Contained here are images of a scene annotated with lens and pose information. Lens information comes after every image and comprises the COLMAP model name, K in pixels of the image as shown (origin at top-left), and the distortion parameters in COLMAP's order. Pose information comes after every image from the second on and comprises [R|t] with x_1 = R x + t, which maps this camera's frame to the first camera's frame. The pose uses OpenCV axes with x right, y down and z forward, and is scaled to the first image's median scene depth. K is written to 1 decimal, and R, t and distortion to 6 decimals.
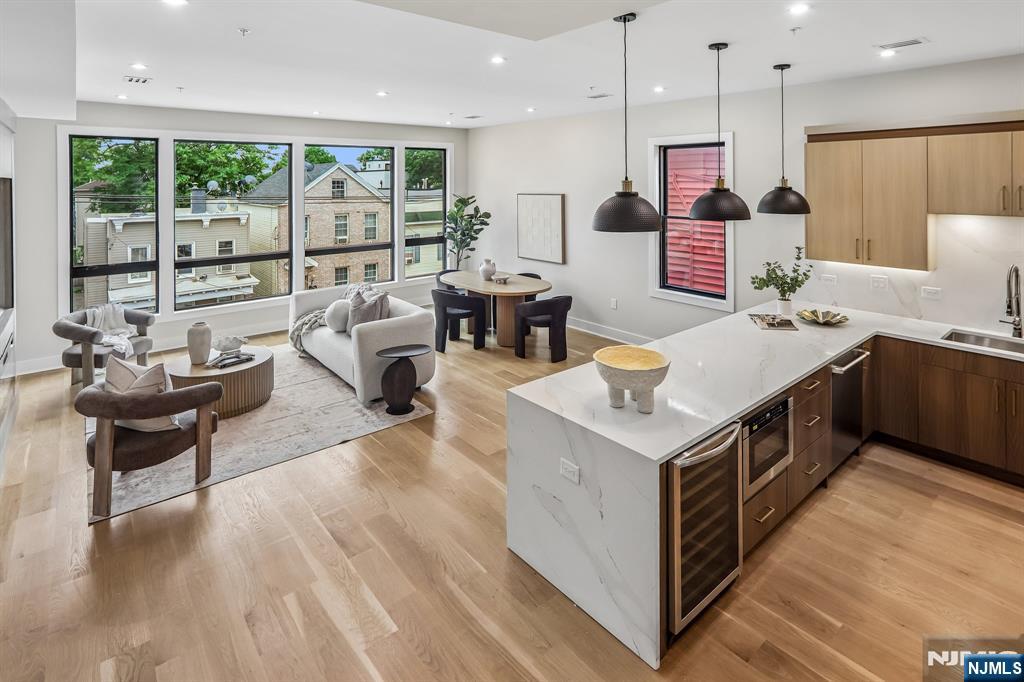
lens RADIAL K [[636.5, 0, 512.0], [0, 636.5, 341.0], [0, 0, 1]] dist [-0.005069, -0.000044]
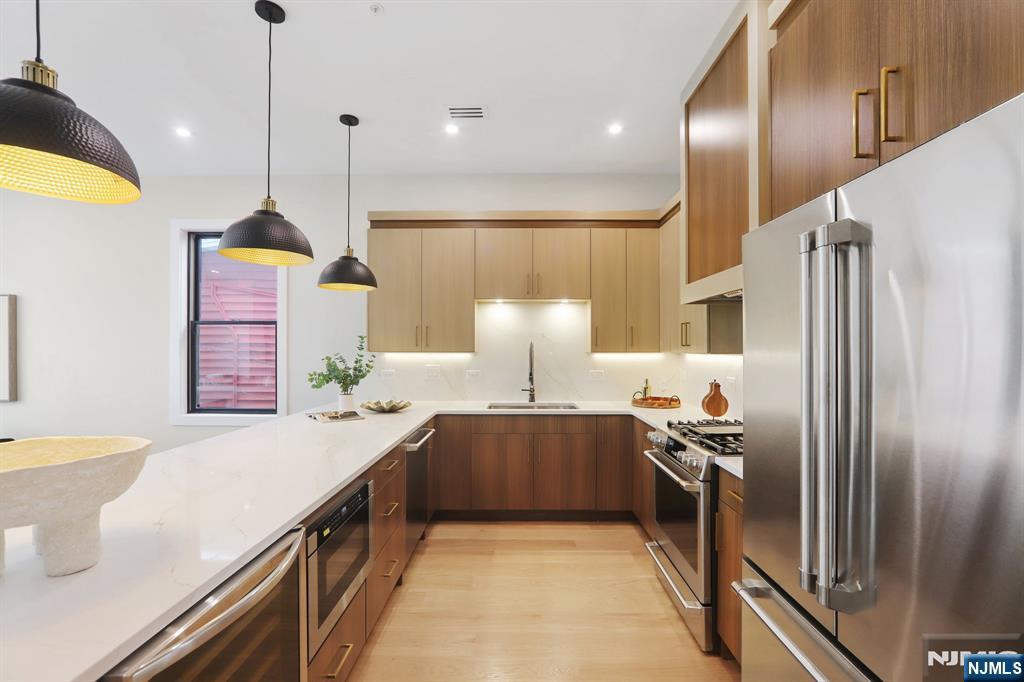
lens RADIAL K [[366.6, 0, 563.6], [0, 366.6, 340.7], [0, 0, 1]] dist [-0.012494, 0.000551]
pose [[0.559353, 0.108228, 0.821834, 0.150591], [0.195864, 0.946110, -0.257902, 0.076807], [-0.805457, 0.305226, 0.508012, 0.443657]]
